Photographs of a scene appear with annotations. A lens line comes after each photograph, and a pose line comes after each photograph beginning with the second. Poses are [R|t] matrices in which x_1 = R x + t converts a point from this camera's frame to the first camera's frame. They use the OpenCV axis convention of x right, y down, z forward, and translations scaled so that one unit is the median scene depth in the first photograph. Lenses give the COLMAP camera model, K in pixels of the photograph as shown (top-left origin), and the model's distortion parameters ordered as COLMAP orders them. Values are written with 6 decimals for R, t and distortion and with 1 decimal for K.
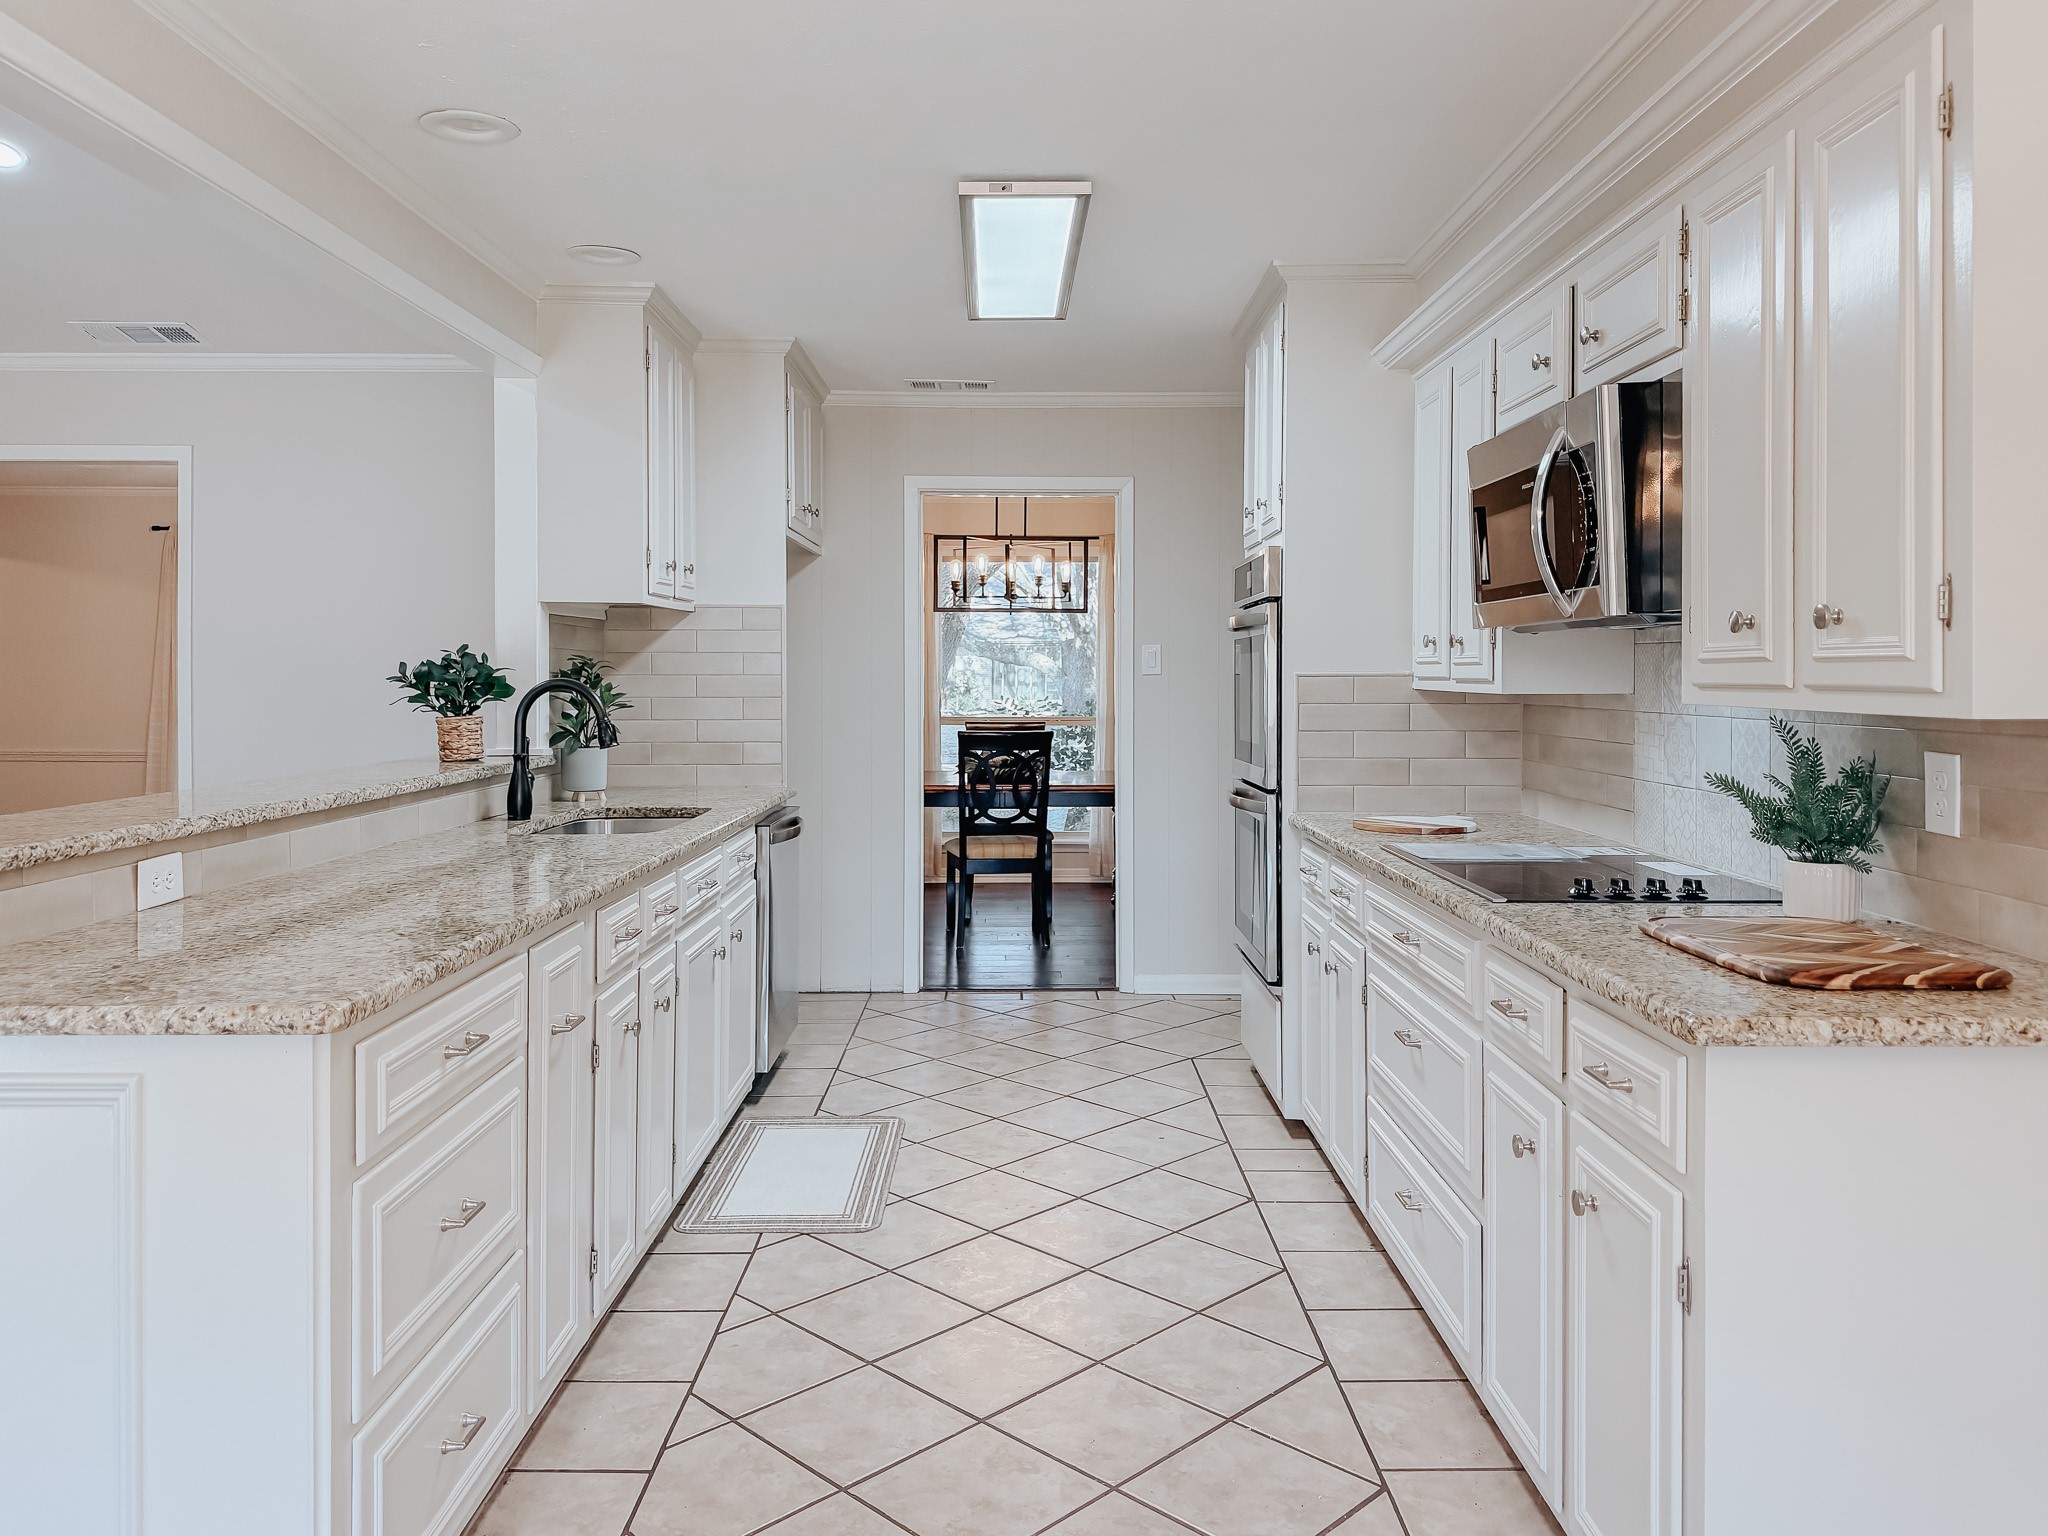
lens RADIAL K [[1451.3, 0, 1017.5], [0, 1451.3, 765.7], [0, 0, 1]] dist [-0.004749, -0.015261]
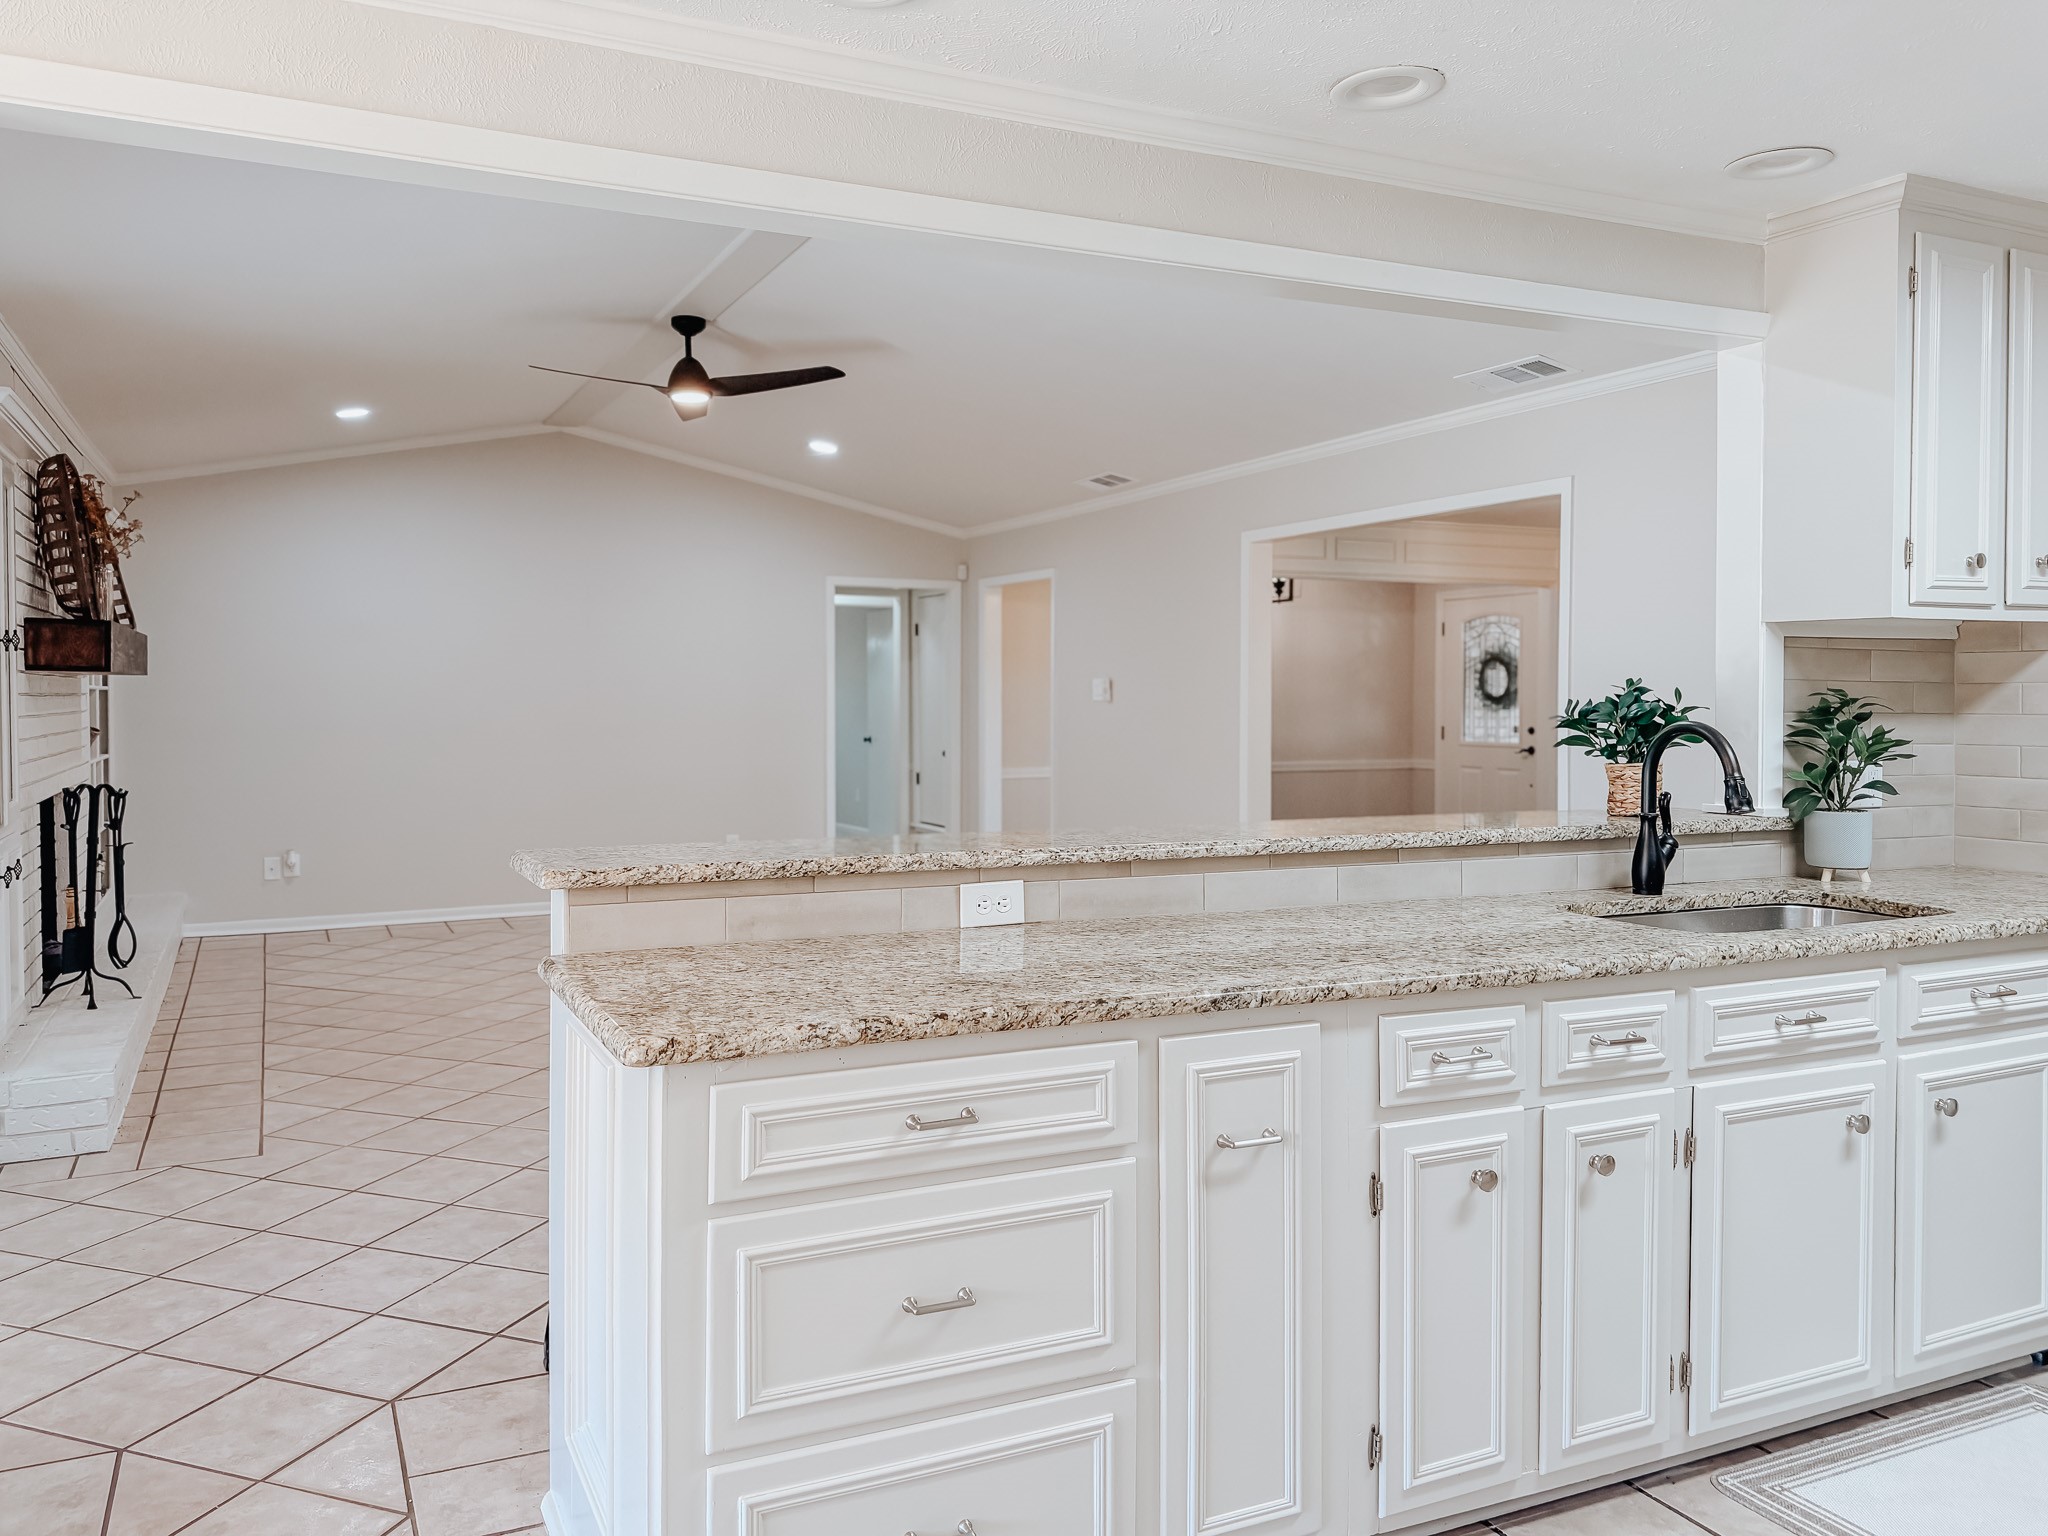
lens RADIAL K [[1451.3, 0, 1018.5], [0, 1451.3, 760.8], [0, 0, 1]] dist [-0.004749, -0.015261]
pose [[0.402948, 0.044692, -0.914131, 0.245093], [-0.061252, 0.997885, 0.021786, -0.031978], [0.913171, 0.047214, 0.404833, 0.332349]]
